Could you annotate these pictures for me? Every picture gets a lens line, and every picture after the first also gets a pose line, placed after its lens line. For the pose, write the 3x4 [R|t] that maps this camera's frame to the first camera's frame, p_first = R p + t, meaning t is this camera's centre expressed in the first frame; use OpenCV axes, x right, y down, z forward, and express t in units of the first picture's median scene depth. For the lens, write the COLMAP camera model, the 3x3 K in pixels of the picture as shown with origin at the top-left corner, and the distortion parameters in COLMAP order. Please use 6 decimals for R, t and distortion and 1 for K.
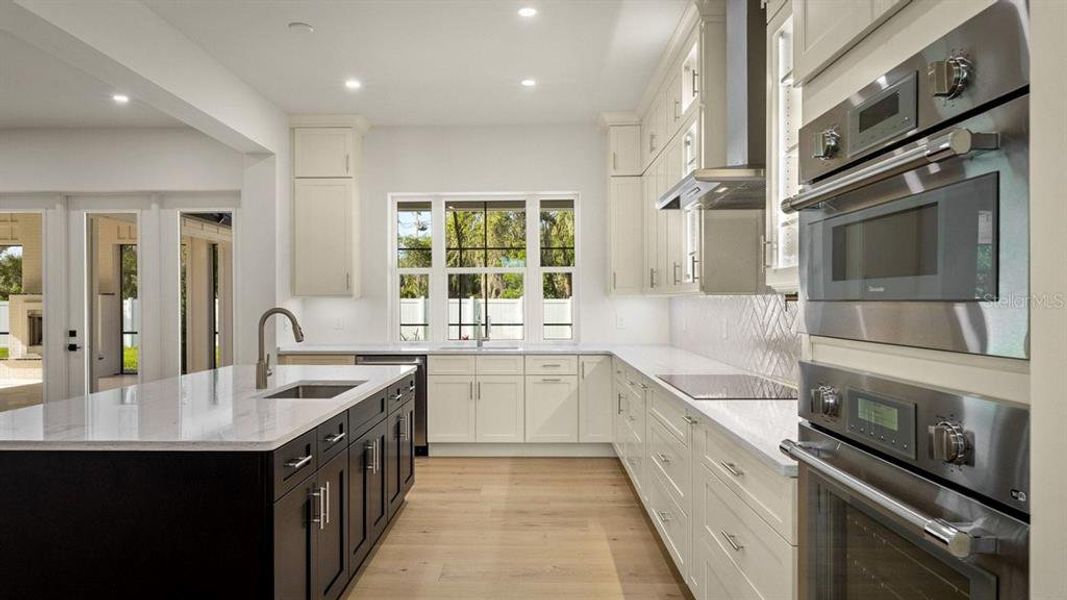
lens RADIAL K [[677.2, 0, 541.9], [0, 677.2, 310.7], [0, 0, 1]] dist [0.001278, -0.000608]
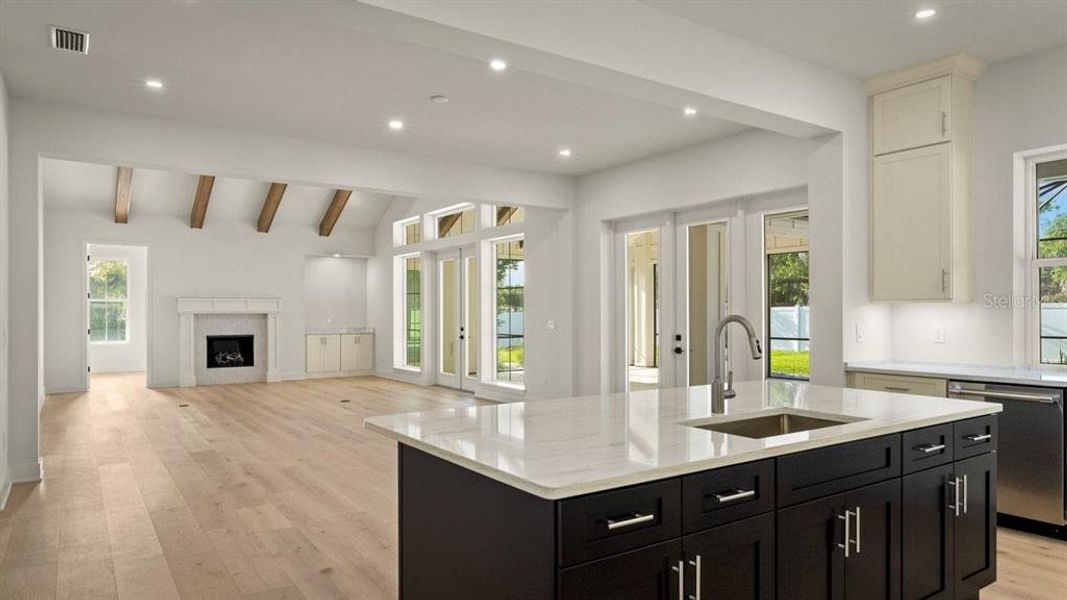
lens RADIAL K [[677.2, 0, 513.0], [0, 677.2, 310.9], [0, 0, 1]] dist [0.001278, -0.000608]
pose [[0.553429, -0.001313, -0.832895, 0.071415], [-0.006255, 0.999964, -0.005732, -0.001741], [0.832873, 0.008382, 0.553401, 0.172765]]
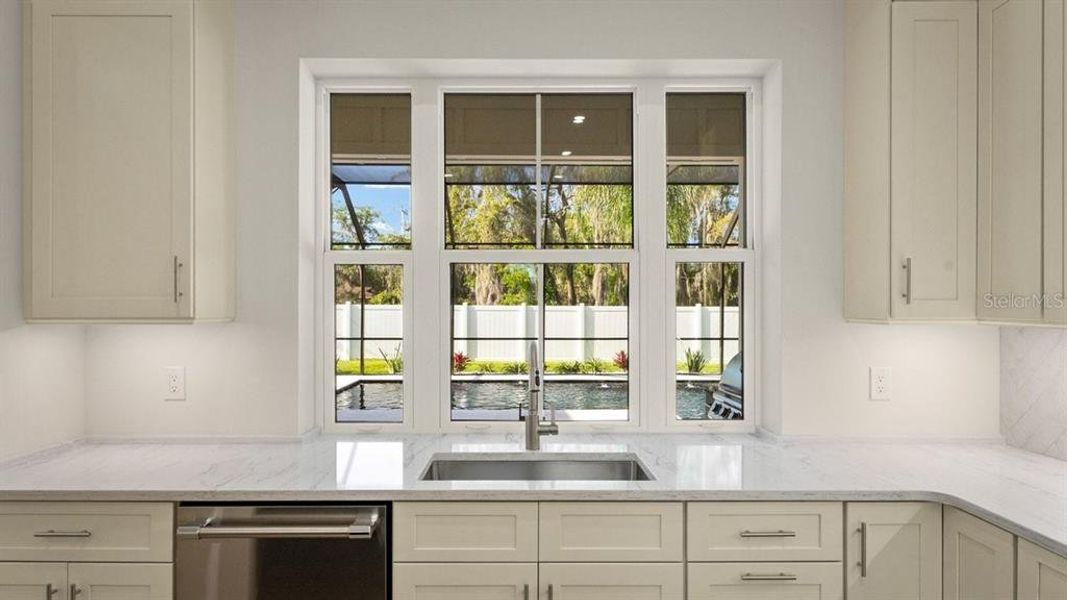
lens RADIAL K [[677.2, 0, 532.4], [0, 677.2, 307.7], [0, 0, 1]] dist [0.001278, -0.000608]
pose [[0.999981, 0.003331, 0.005253, -0.092520], [-0.003275, 0.999938, -0.010687, -0.023522], [-0.005288, 0.010670, 0.999929, 0.597992]]
